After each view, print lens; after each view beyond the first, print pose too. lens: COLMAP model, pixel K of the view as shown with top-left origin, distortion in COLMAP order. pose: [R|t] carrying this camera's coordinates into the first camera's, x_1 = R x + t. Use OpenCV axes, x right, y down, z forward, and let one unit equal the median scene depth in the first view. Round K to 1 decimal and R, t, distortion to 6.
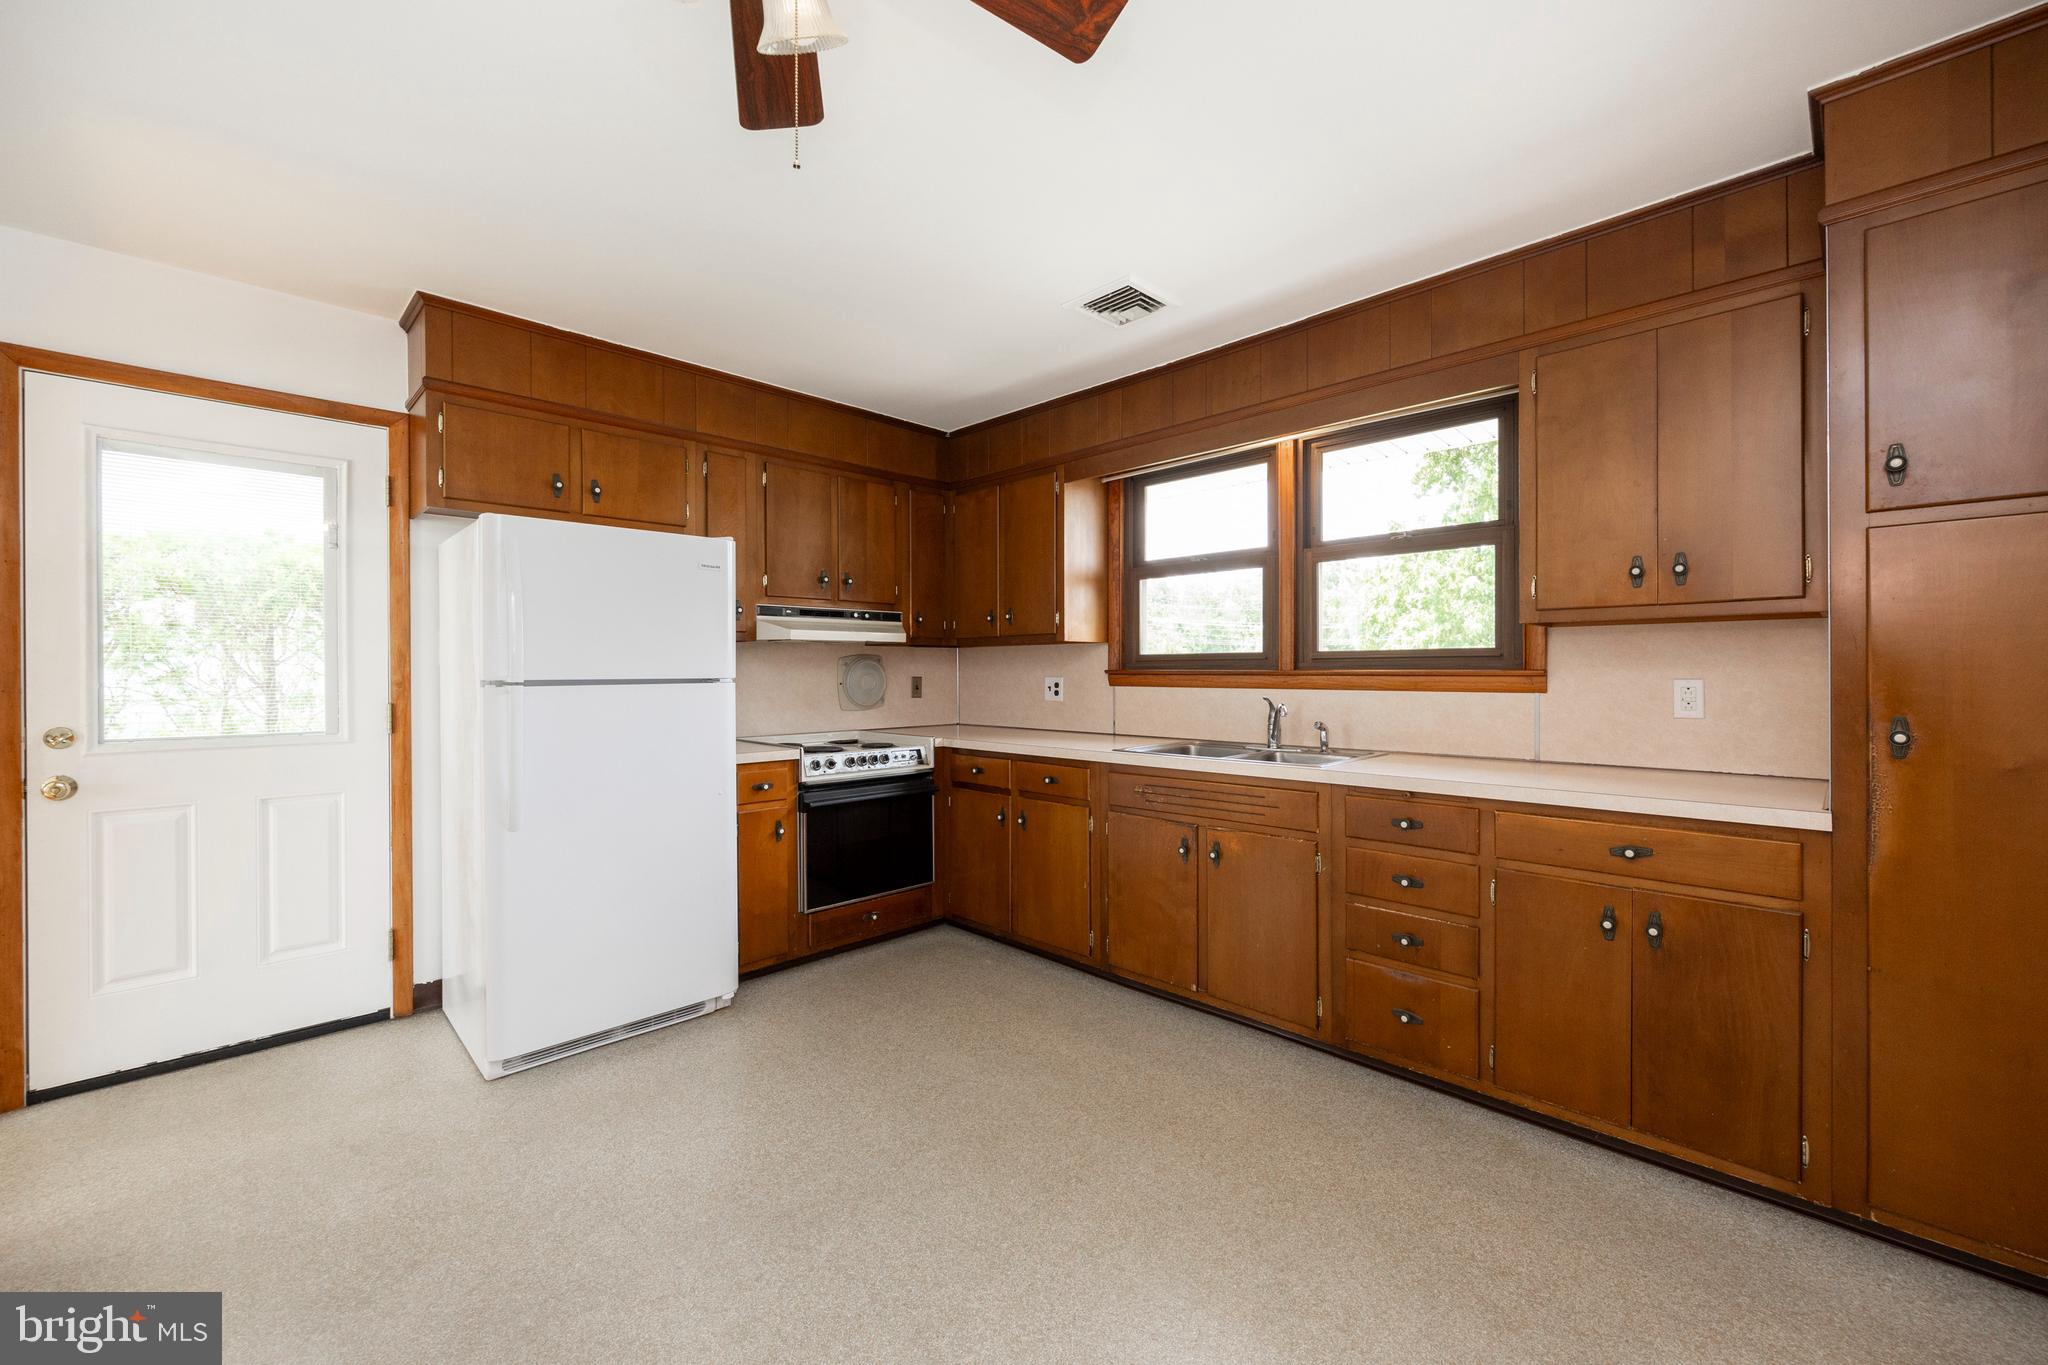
lens RADIAL K [[815.4, 0, 1017.4], [0, 815.4, 669.0], [0, 0, 1]] dist [0.001520, 0.000193]
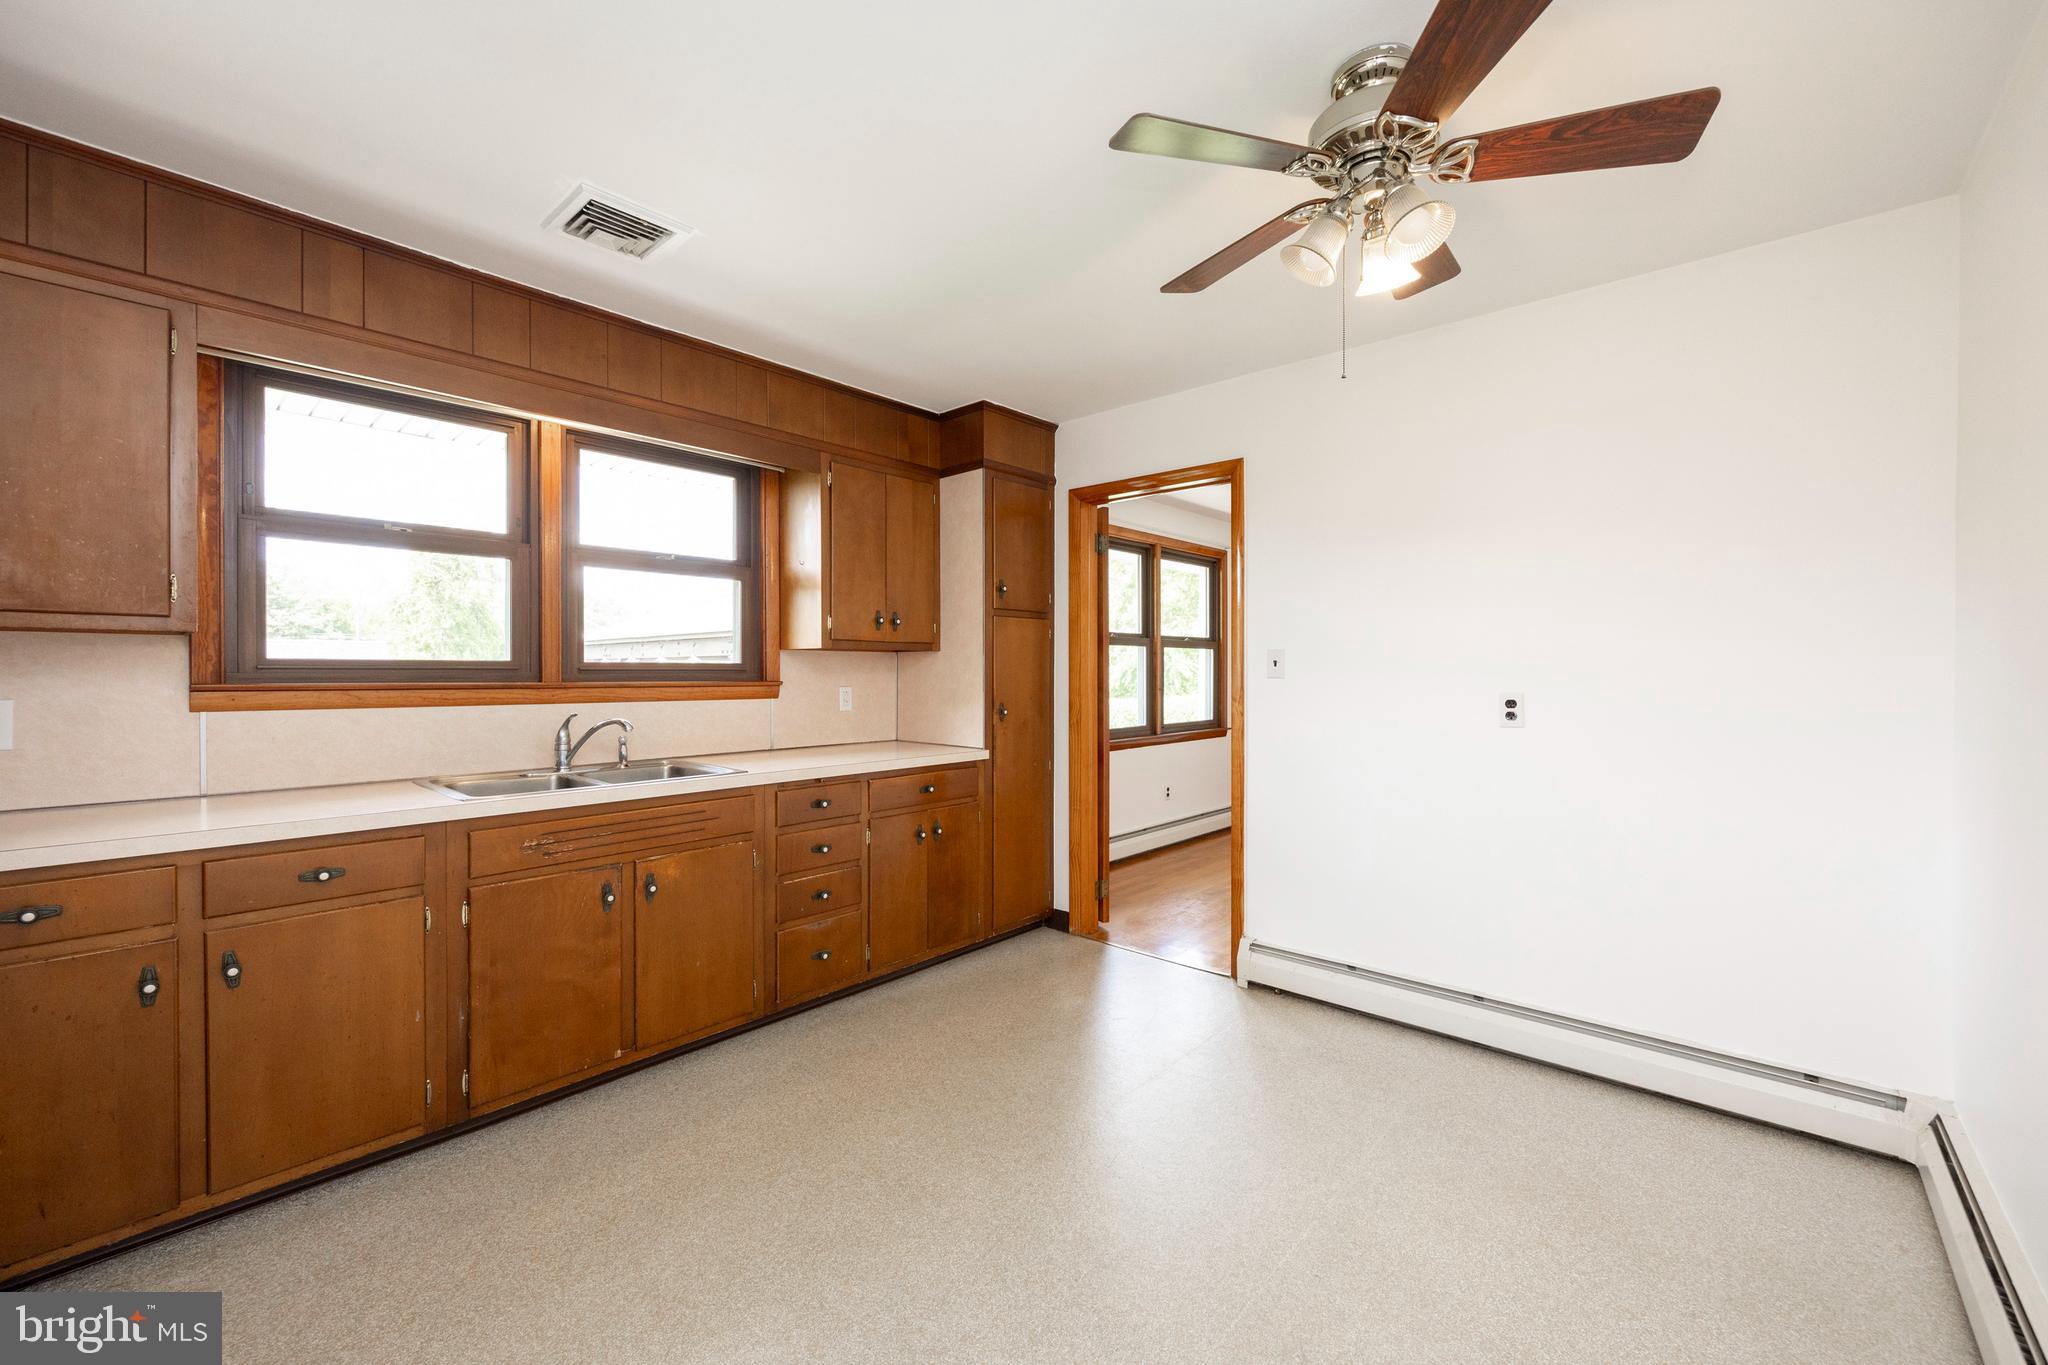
lens RADIAL K [[815.4, 0, 1020.8], [0, 815.4, 673.9], [0, 0, 1]] dist [0.001520, 0.000193]
pose [[-0.059712, 0.007519, 0.998187, -0.658745], [0.003593, 0.999967, -0.007317, -0.000194], [-0.998209, 0.003149, -0.059737, 0.623513]]
